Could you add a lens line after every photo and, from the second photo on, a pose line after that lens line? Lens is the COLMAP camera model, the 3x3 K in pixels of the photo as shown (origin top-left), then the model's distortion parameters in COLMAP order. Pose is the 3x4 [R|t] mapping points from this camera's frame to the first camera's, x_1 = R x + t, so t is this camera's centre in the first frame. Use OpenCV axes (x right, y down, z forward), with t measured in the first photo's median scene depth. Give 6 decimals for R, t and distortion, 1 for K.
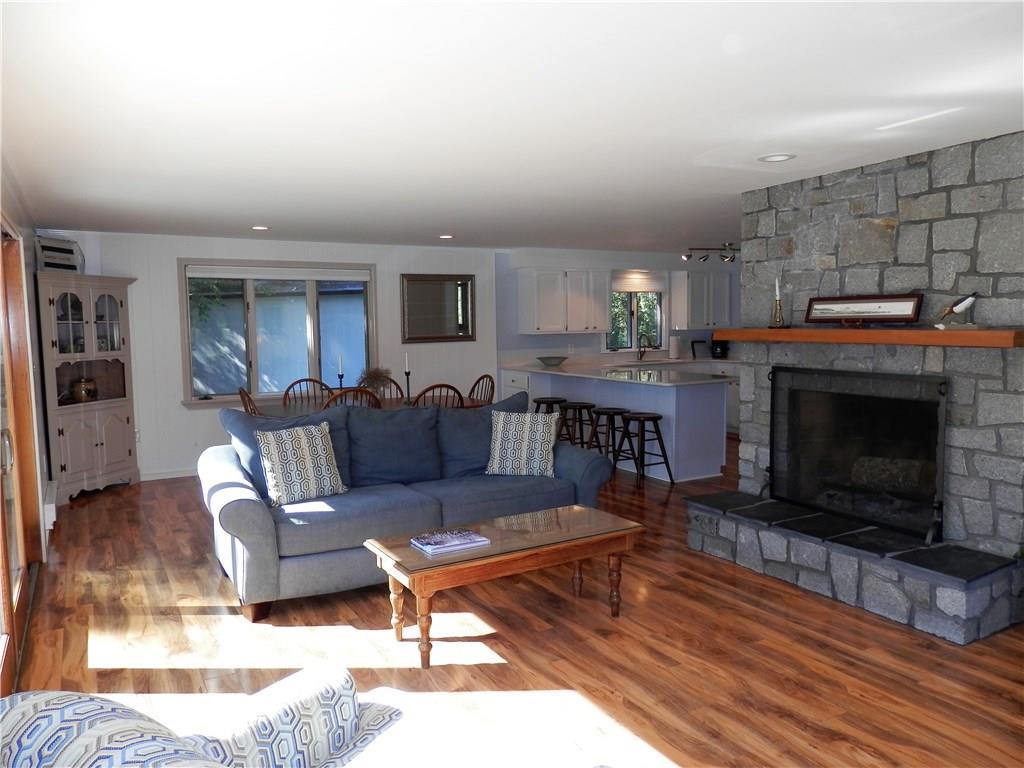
lens RADIAL K [[763.3, 0, 529.5], [0, 763.3, 384.6], [0, 0, 1]] dist [0.001139, 0.005192]
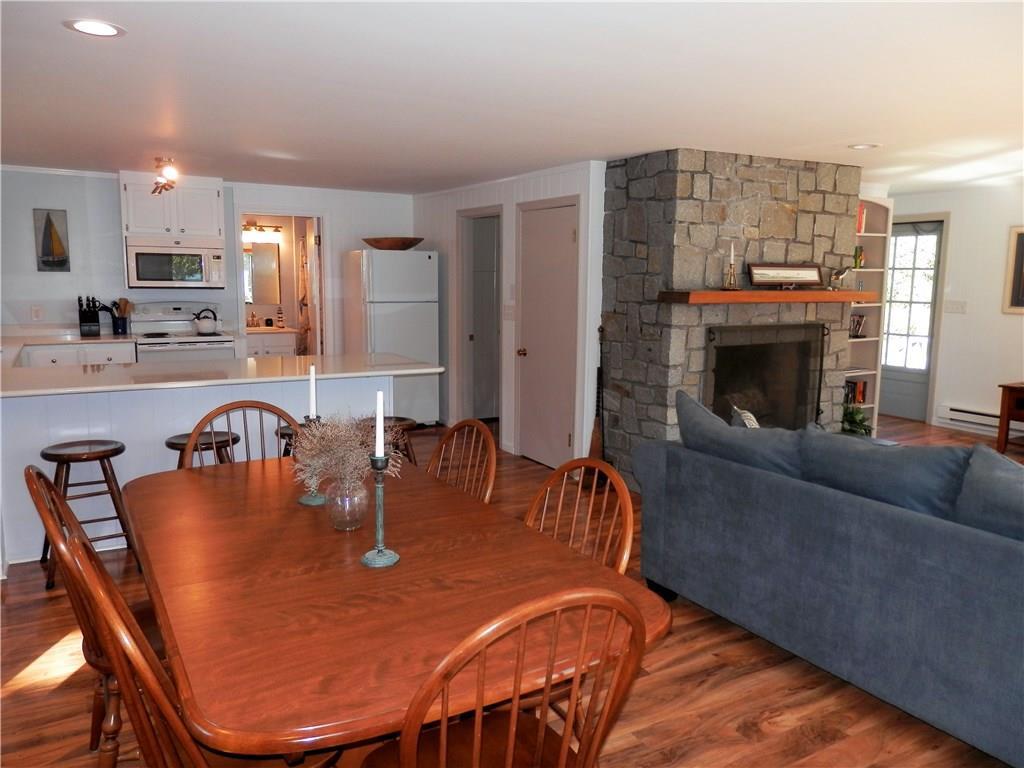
lens RADIAL K [[764.7, 0, 514.7], [0, 764.7, 384.5], [0, 0, 1]] dist [0.004052, 0.004456]
pose [[-0.000380, -0.127246, 0.991871, -0.799499], [0.073521, 0.989183, 0.126930, -0.107665], [-0.997294, 0.072972, 0.008979, 1.378678]]
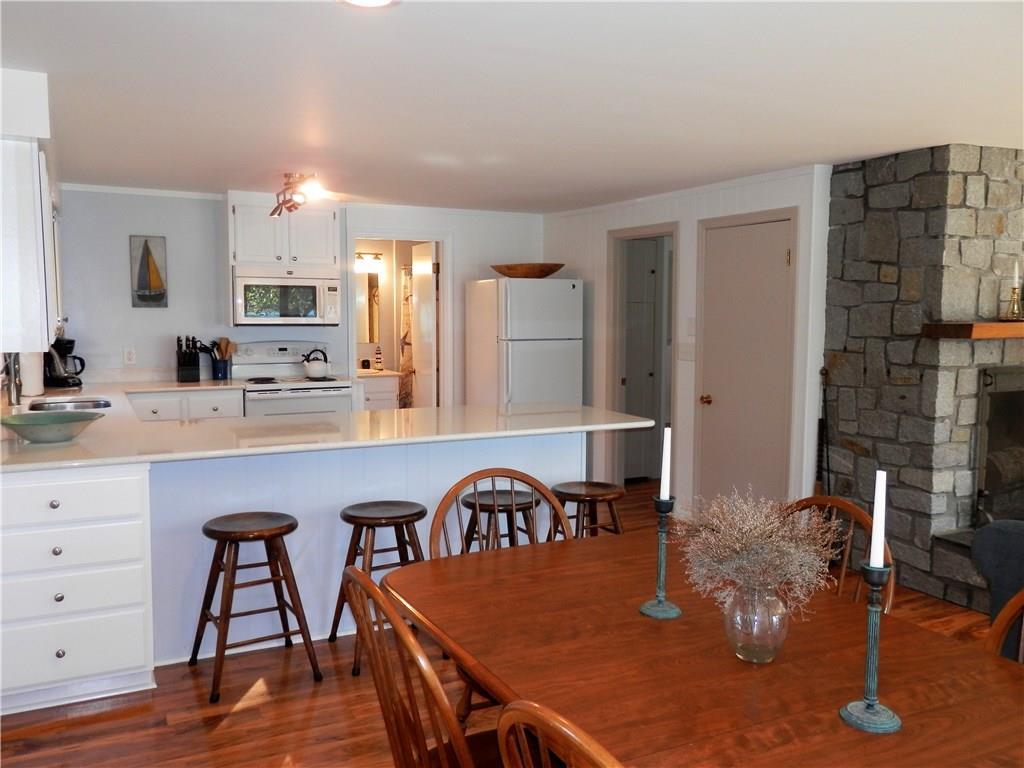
lens RADIAL K [[869.2, 0, 512.0], [0, 869.2, 384.0], [0, 0, 1]] dist [0.037725, 0.011777]
pose [[0.068262, -0.073082, 0.994987, -0.720136], [0.082256, 0.994330, 0.067390, -0.123020], [-0.994271, 0.077244, 0.073887, 1.568855]]
